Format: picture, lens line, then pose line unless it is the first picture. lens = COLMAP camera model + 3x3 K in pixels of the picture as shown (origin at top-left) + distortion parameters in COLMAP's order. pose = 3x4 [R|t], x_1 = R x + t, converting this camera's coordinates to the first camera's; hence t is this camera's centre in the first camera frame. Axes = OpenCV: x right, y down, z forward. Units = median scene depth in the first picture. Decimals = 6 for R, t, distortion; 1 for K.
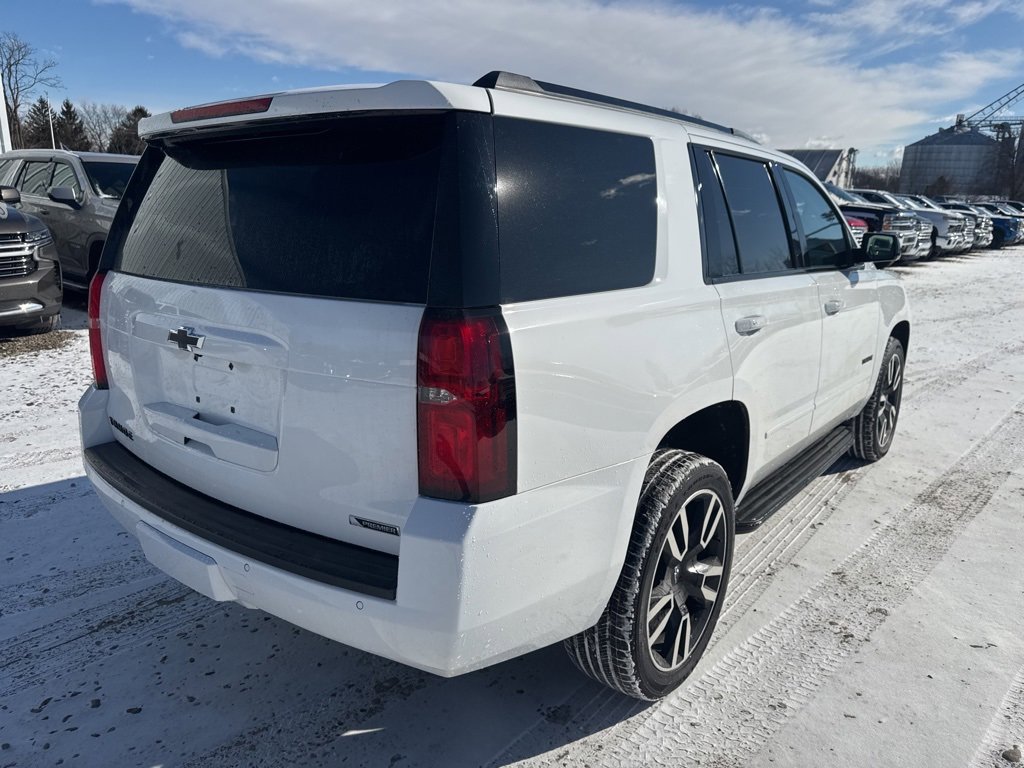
lens RADIAL K [[724.1, 0, 508.9], [0, 724.1, 382.8], [0, 0, 1]] dist [0.026984, -0.033383]
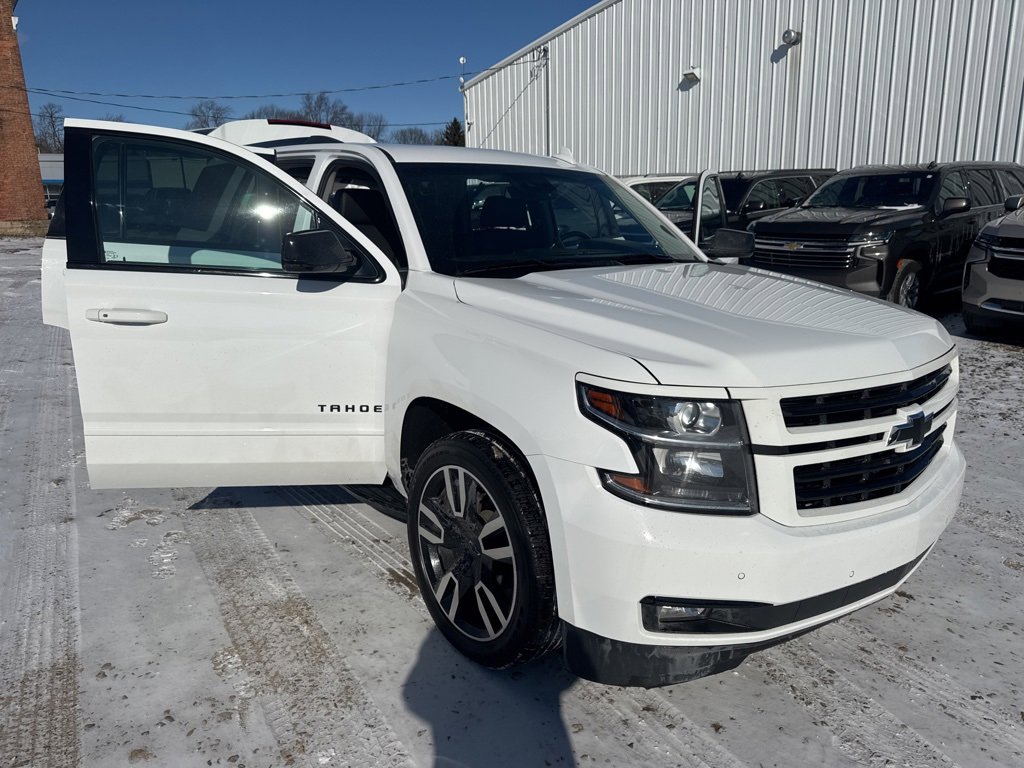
lens RADIAL K [[724.1, 0, 514.0], [0, 724.1, 374.2], [0, 0, 1]] dist [0.026984, -0.033383]
pose [[-0.236261, 0.204018, -0.950030, 1.674432], [-0.243050, 0.934222, 0.261066, -0.414034], [0.940802, 0.292585, -0.171134, 1.833110]]
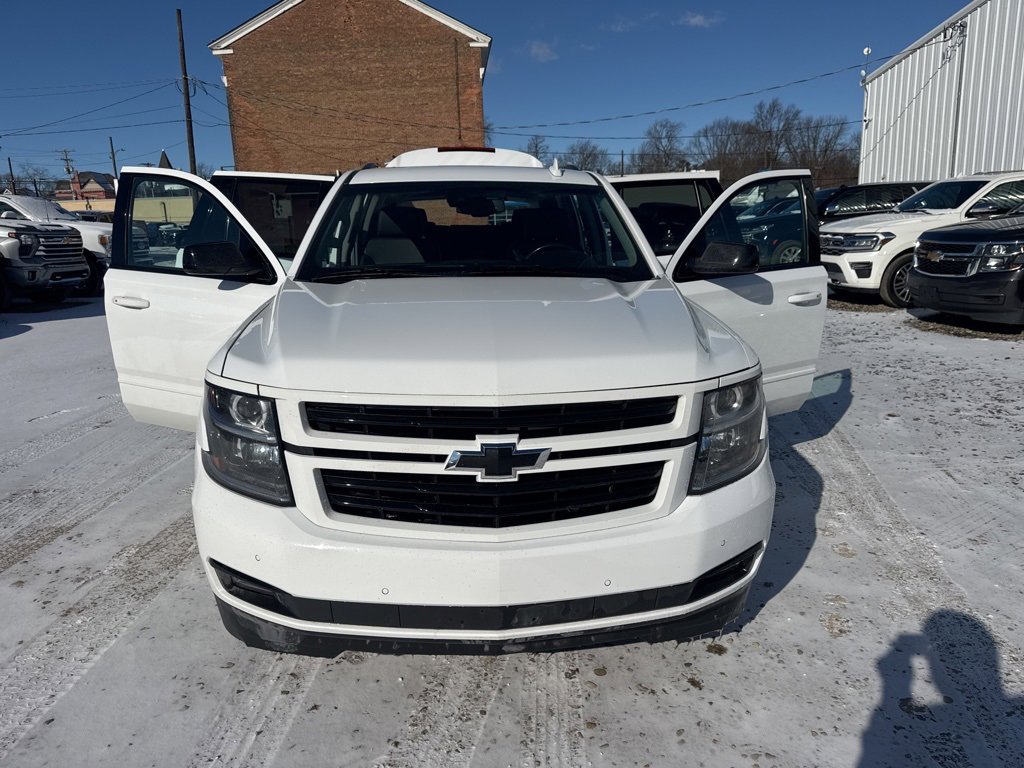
lens RADIAL K [[724.1, 0, 508.8], [0, 724.1, 385.4], [0, 0, 1]] dist [0.026984, -0.033383]
pose [[-0.740181, 0.147033, -0.656135, 1.273161], [-0.156986, 0.911045, 0.381250, -0.604577], [0.653826, 0.385198, -0.651256, 2.586350]]
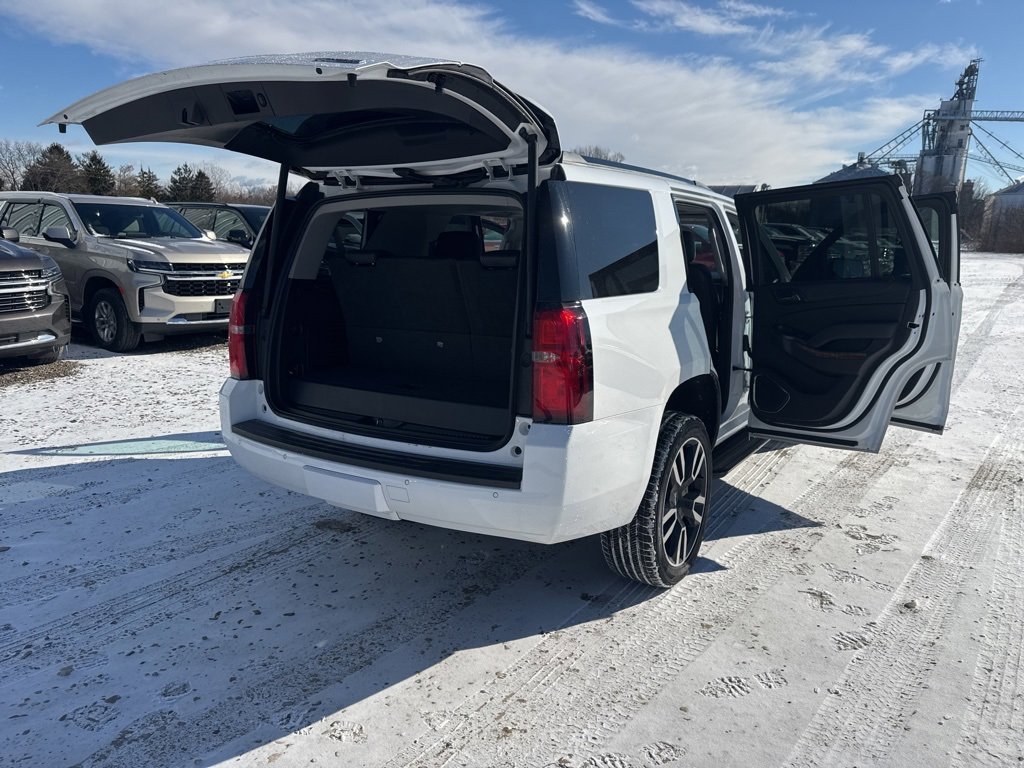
lens RADIAL K [[724.1, 0, 508.7], [0, 724.1, 386.0], [0, 0, 1]] dist [0.026984, -0.033383]
pose [[0.995500, -0.028114, 0.090498, -0.184385], [0.031877, 0.998675, -0.040401, 0.081015], [-0.089242, 0.043104, 0.995077, -0.324151]]
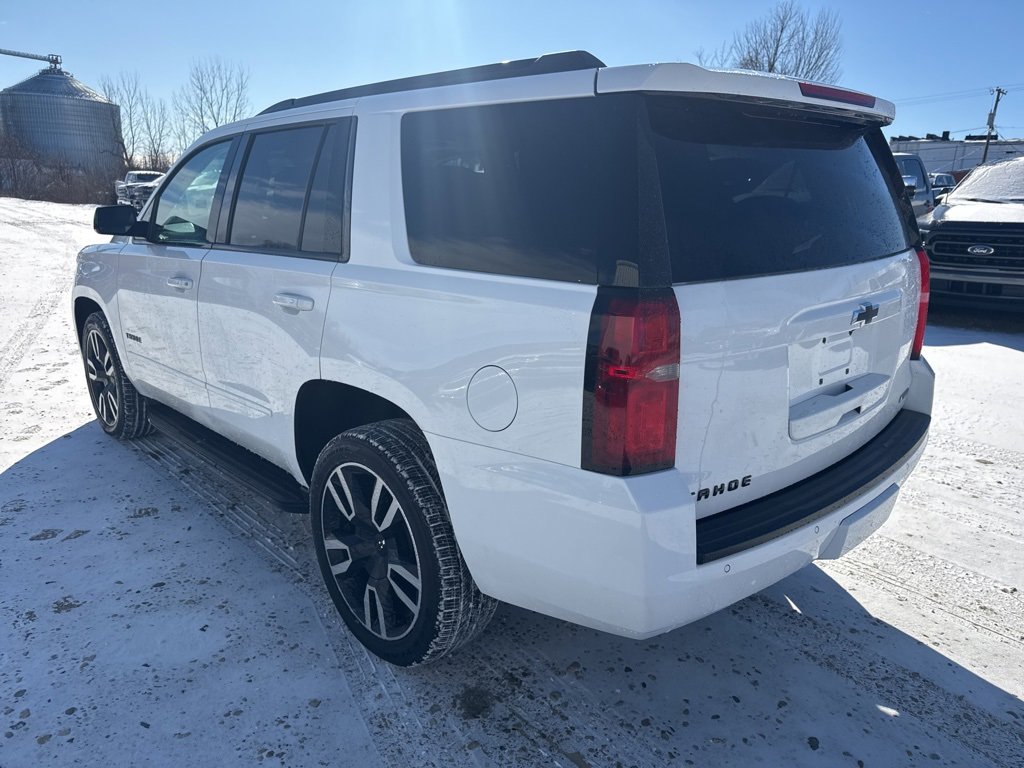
lens RADIAL K [[724.1, 0, 510.6], [0, 724.1, 387.8], [0, 0, 1]] dist [0.026984, -0.033383]
pose [[0.144742, -0.273068, 0.951043, -1.101131], [0.222669, 0.945500, 0.237588, -0.230886], [-0.964090, 0.177379, 0.197657, 0.923521]]
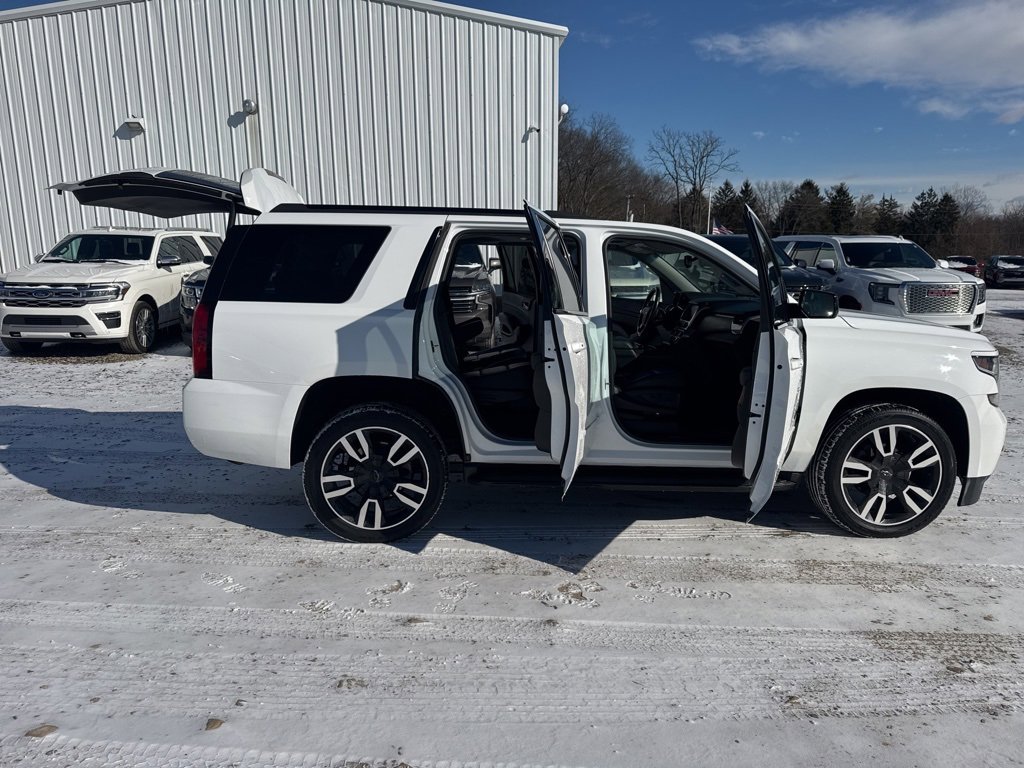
lens RADIAL K [[724.1, 0, 504.2], [0, 724.1, 375.4], [0, 0, 1]] dist [0.026984, -0.033383]
pose [[0.658723, 0.106185, -0.744855, 1.457716], [-0.177352, 0.984008, -0.016566, 0.005225], [0.731184, 0.143013, 0.667021, 0.046304]]
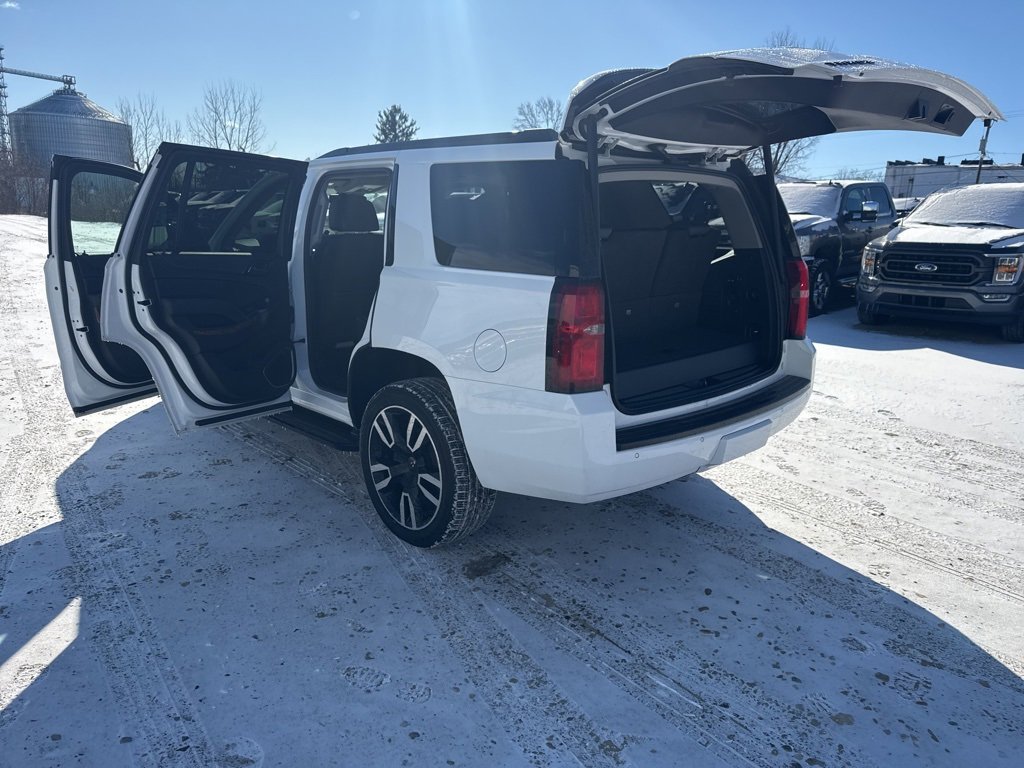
lens RADIAL K [[724.1, 0, 513.0], [0, 724.1, 378.2], [0, 0, 1]] dist [0.026984, -0.033383]
pose [[0.149395, -0.235355, 0.960359, -1.474676], [0.217084, 0.955369, 0.200363, -0.230183], [-0.964653, 0.178545, 0.193820, 0.848003]]
